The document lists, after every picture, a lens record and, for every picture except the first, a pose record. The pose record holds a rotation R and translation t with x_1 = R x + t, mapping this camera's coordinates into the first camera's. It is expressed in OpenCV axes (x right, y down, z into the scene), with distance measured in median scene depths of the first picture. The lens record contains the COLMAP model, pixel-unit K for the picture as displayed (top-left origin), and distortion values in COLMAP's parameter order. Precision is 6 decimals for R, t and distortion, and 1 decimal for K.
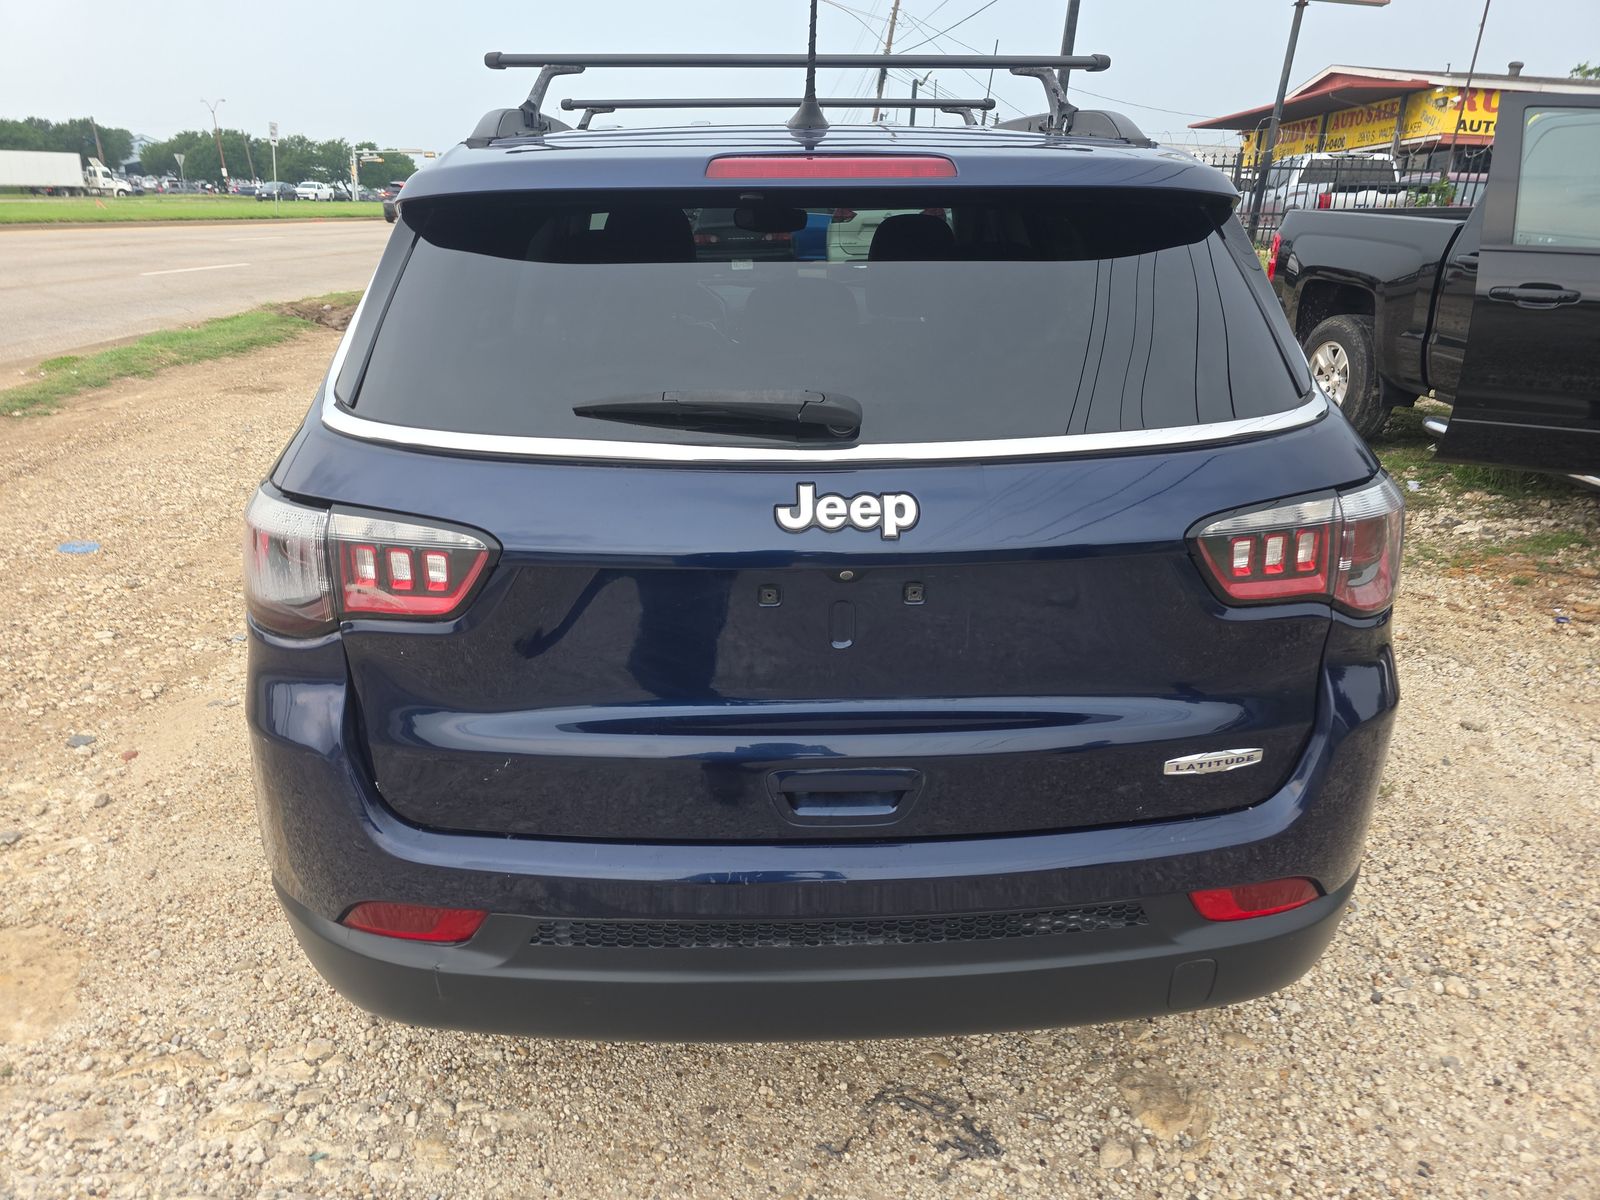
lens RADIAL K [[1041.9, 0, 799.4], [0, 1041.9, 601.2], [0, 0, 1]] dist [0.044896, -0.039914]
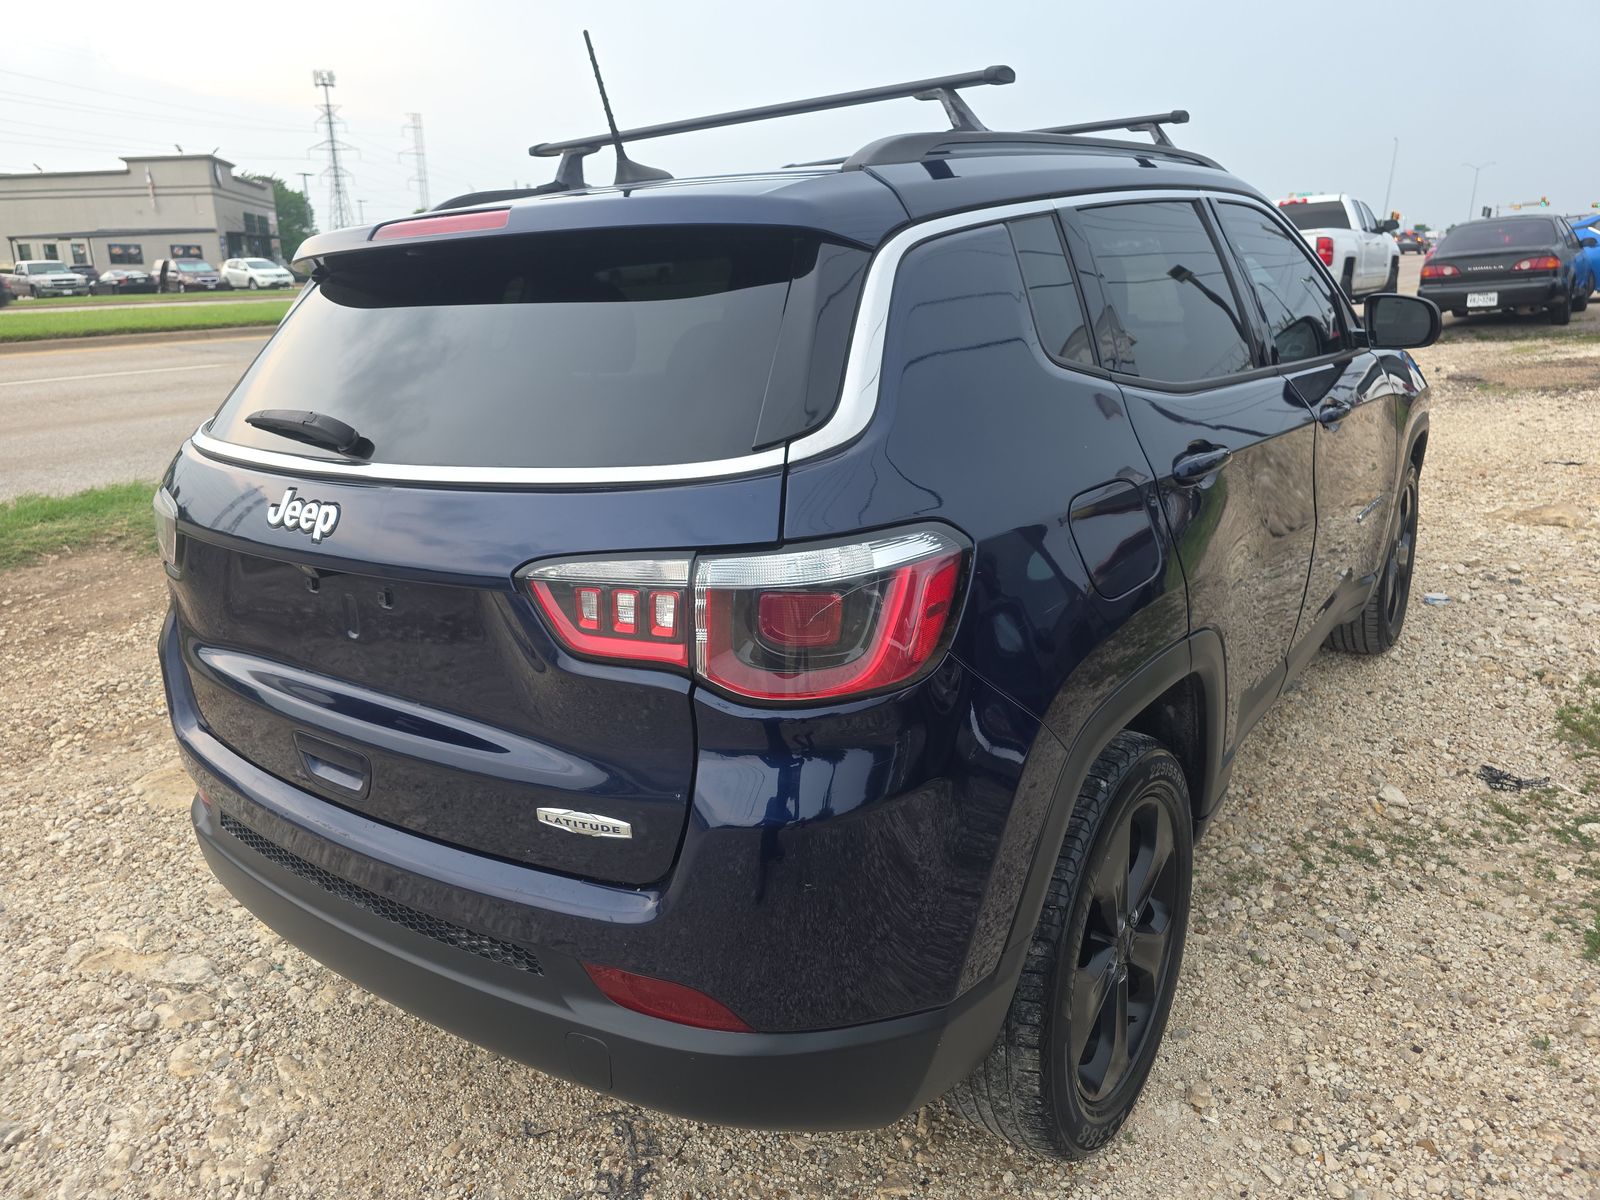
lens RADIAL K [[1047.0, 0, 822.0], [0, 1047.0, 602.0], [0, 0, 1]] dist [0.030369, -0.000450]
pose [[0.799372, 0.139934, -0.584315, 0.954964], [-0.166027, 0.986080, 0.009016, -0.075988], [0.577443, 0.089805, 0.811477, 0.299249]]
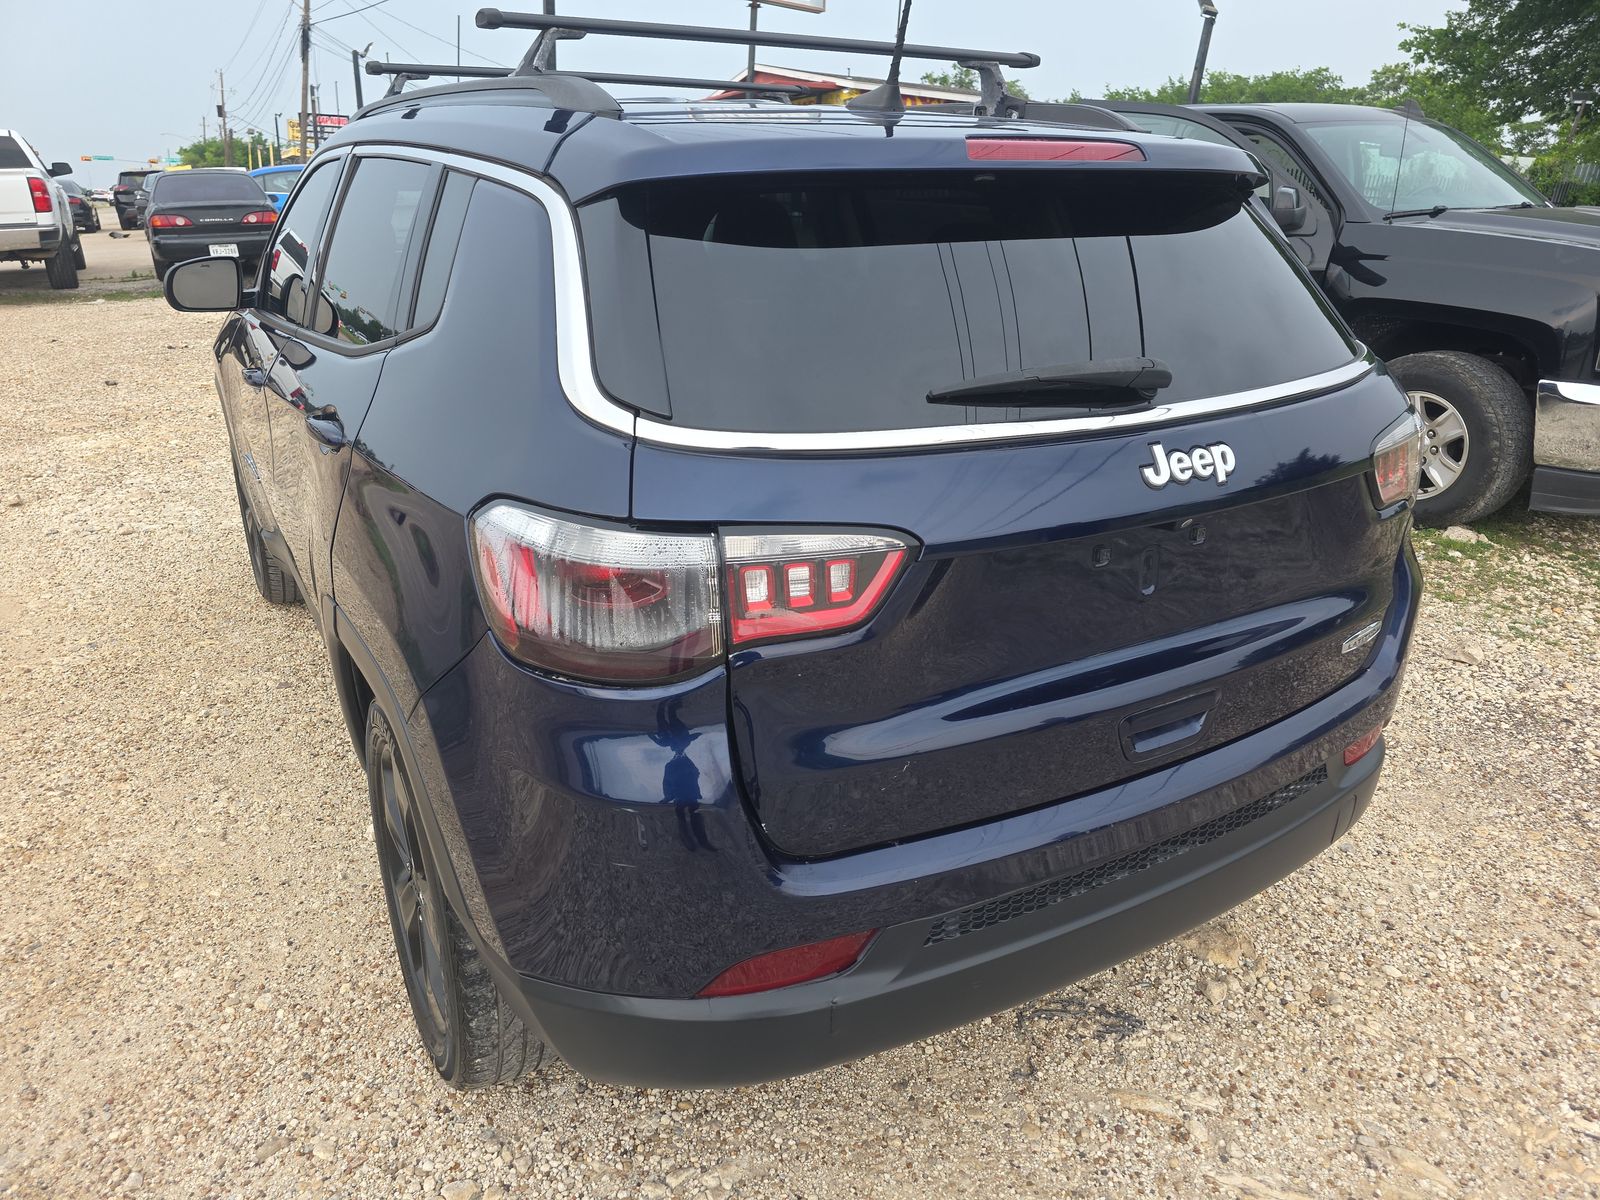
lens RADIAL K [[1041.9, 0, 799.4], [0, 1041.9, 601.2], [0, 0, 1]] dist [0.044896, -0.039914]
pose [[0.886414, -0.168489, 0.431140, -0.645289], [0.163310, 0.985342, 0.049309, -0.051264], [-0.433128, 0.026701, 0.900937, 0.141358]]
